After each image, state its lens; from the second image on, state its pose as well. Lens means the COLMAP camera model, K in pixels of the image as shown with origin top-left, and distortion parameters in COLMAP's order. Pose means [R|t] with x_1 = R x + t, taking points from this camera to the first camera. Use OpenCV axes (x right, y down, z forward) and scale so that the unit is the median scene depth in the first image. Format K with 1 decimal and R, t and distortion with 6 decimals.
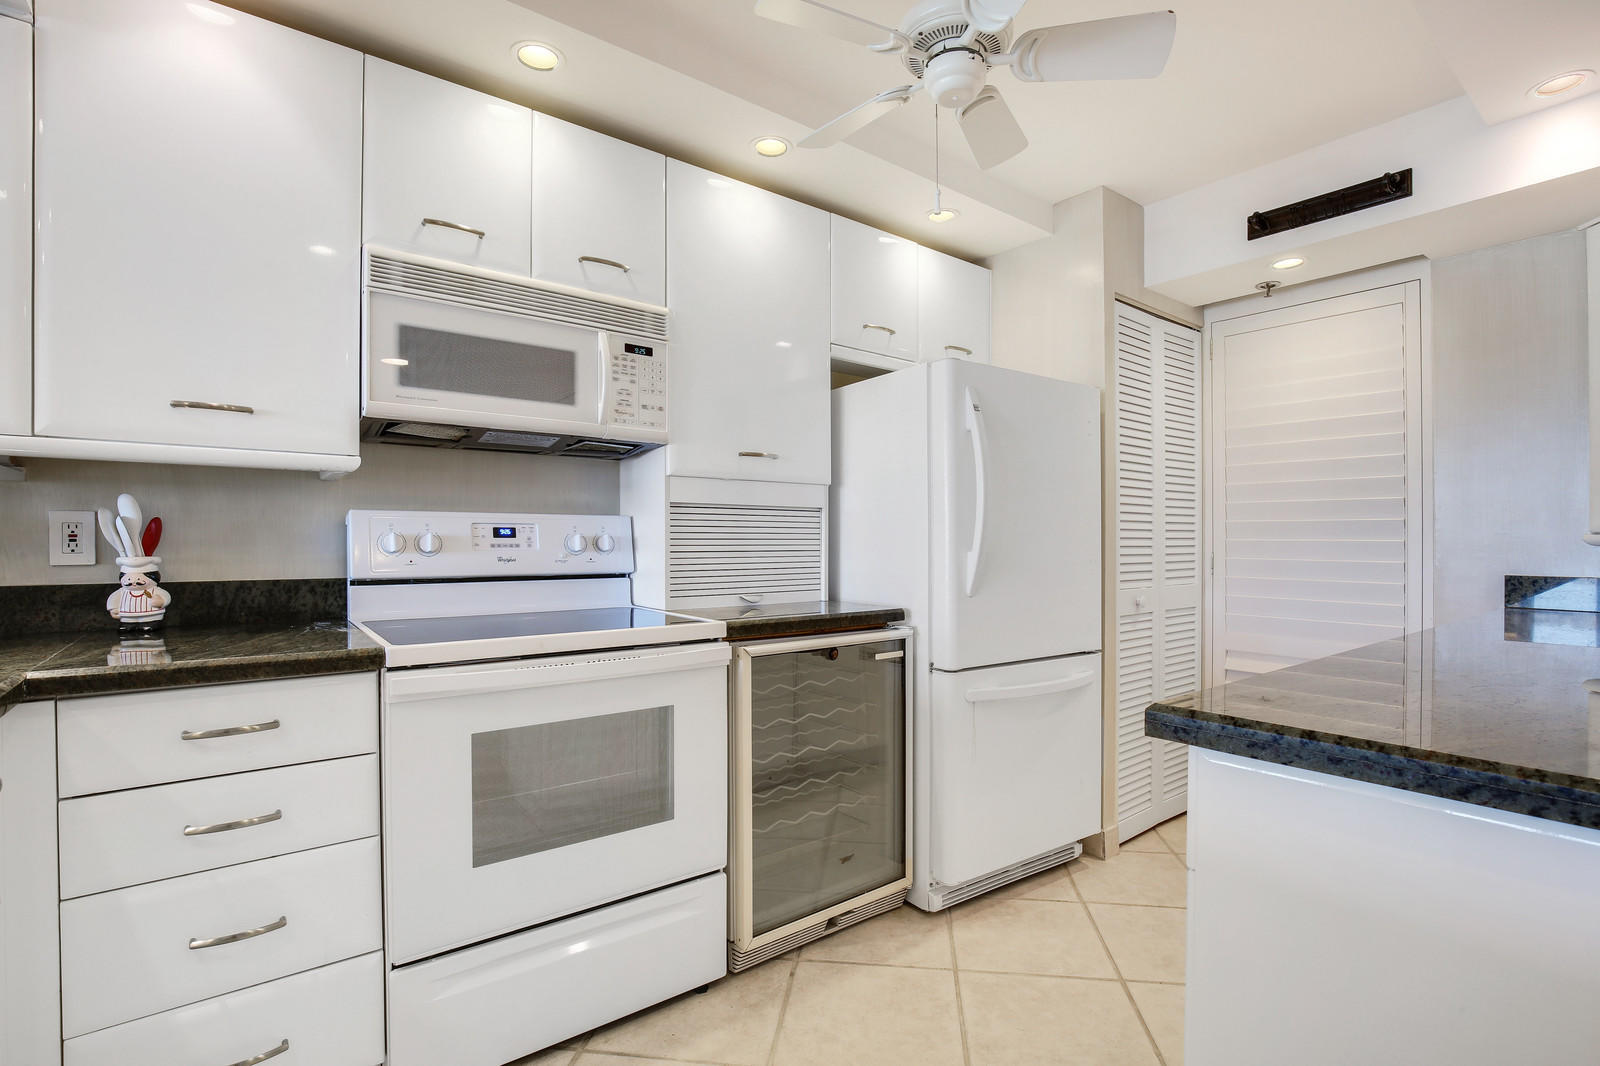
lens RADIAL K [[748.6, 0, 800.0], [0, 748.6, 533.0], [0, 0, 1]] dist [-0.017949, -0.000038]
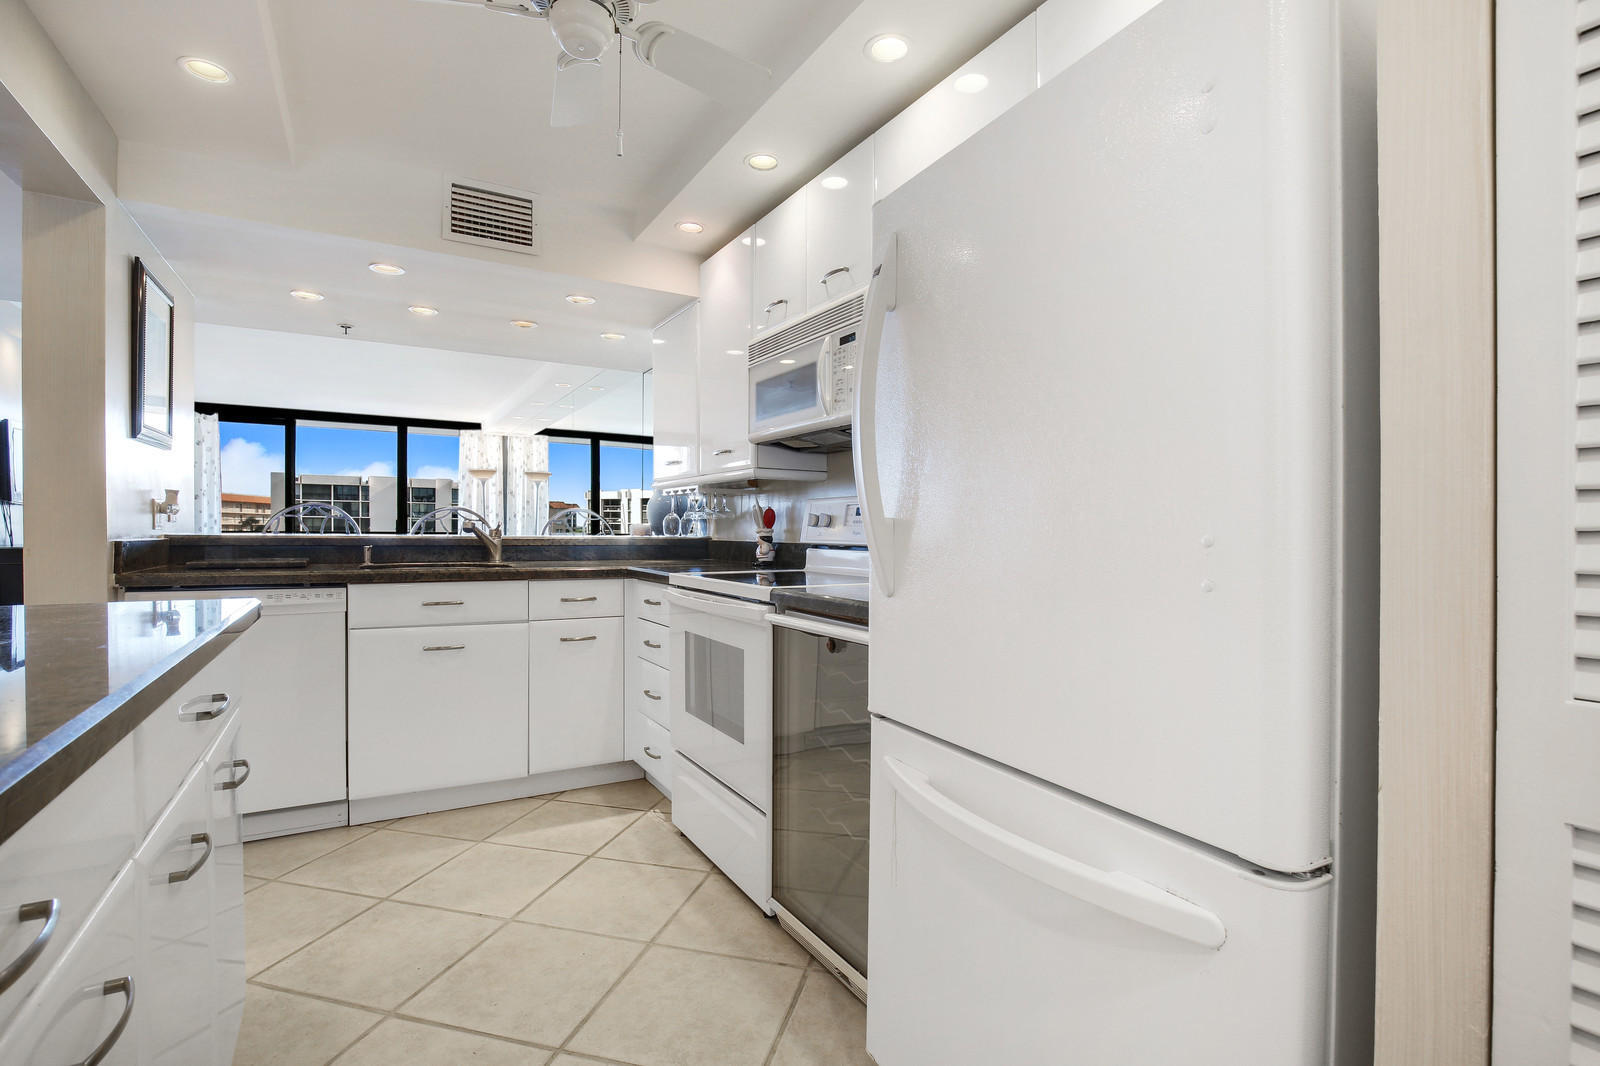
lens RADIAL K [[748.6, 0, 800.0], [0, 748.6, 533.0], [0, 0, 1]] dist [-0.017949, -0.000038]
pose [[-0.124799, -0.003084, -0.992177, 0.903244], [0.004329, 0.999984, -0.003653, 0.042547], [0.992173, -0.004751, -0.124784, 1.106103]]
